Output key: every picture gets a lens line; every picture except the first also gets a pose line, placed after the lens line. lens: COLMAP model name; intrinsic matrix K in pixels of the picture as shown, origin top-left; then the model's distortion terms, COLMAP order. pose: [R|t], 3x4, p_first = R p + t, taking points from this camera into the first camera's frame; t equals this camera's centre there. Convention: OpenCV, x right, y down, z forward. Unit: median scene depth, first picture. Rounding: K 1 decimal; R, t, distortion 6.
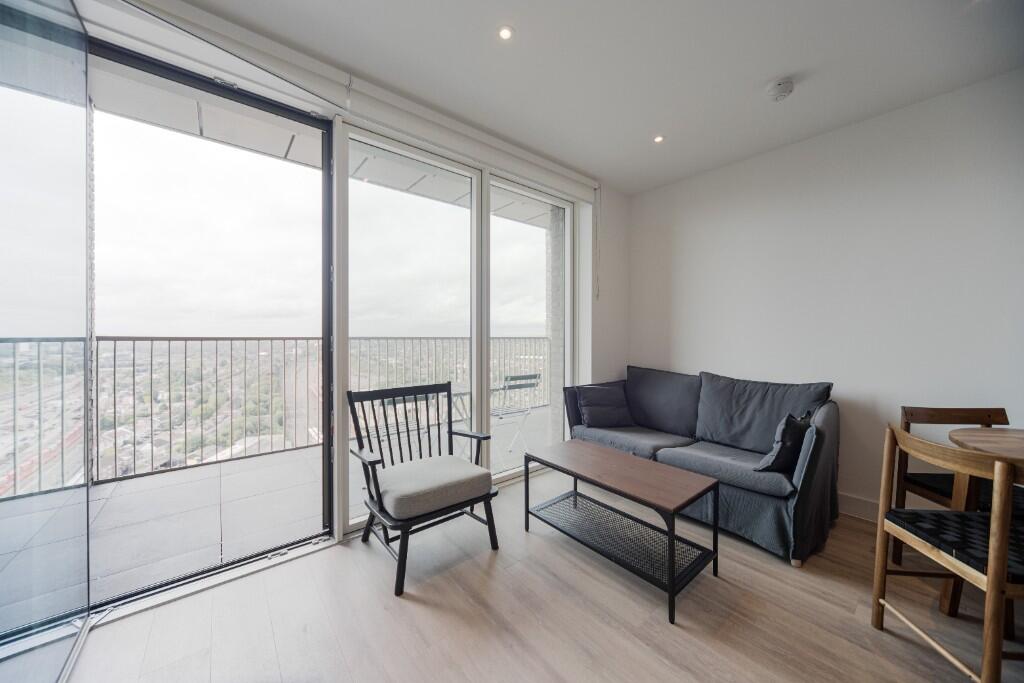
lens RADIAL K [[355.3, 0, 512.9], [0, 355.3, 337.1], [0, 0, 1]] dist [0.002260, 0.000086]
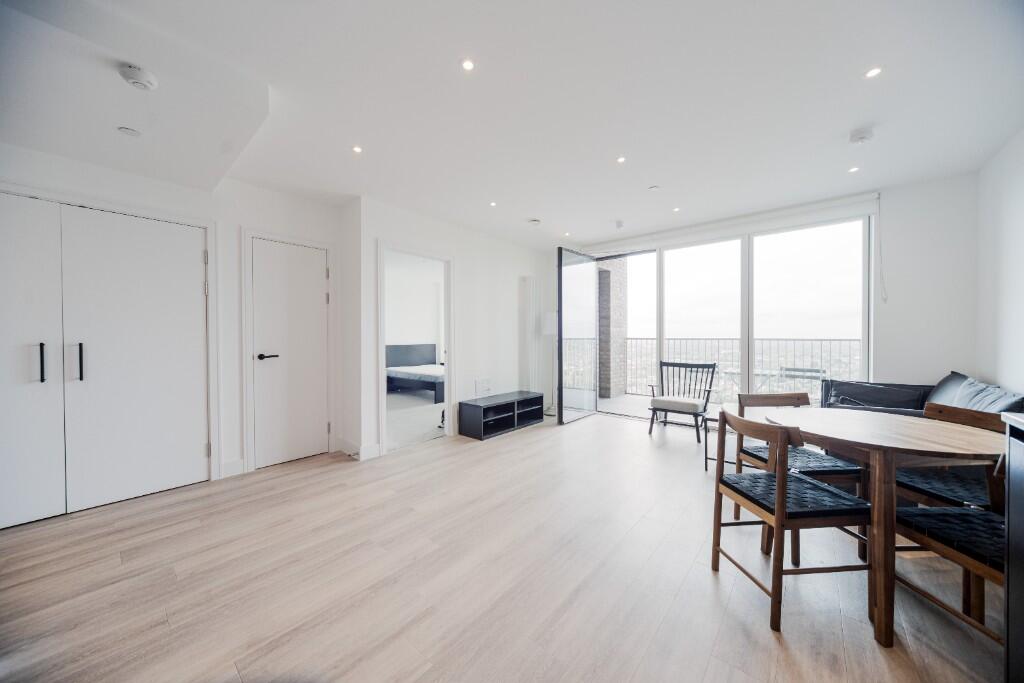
lens RADIAL K [[362.4, 0, 510.0], [0, 362.4, 338.1], [0, 0, 1]] dist [-0.001257, -0.000112]
pose [[0.147881, 0.000331, -0.989005, 1.624866], [-0.002735, 0.999996, -0.000075, 0.000283], [0.989001, 0.002716, 0.147882, -0.334026]]
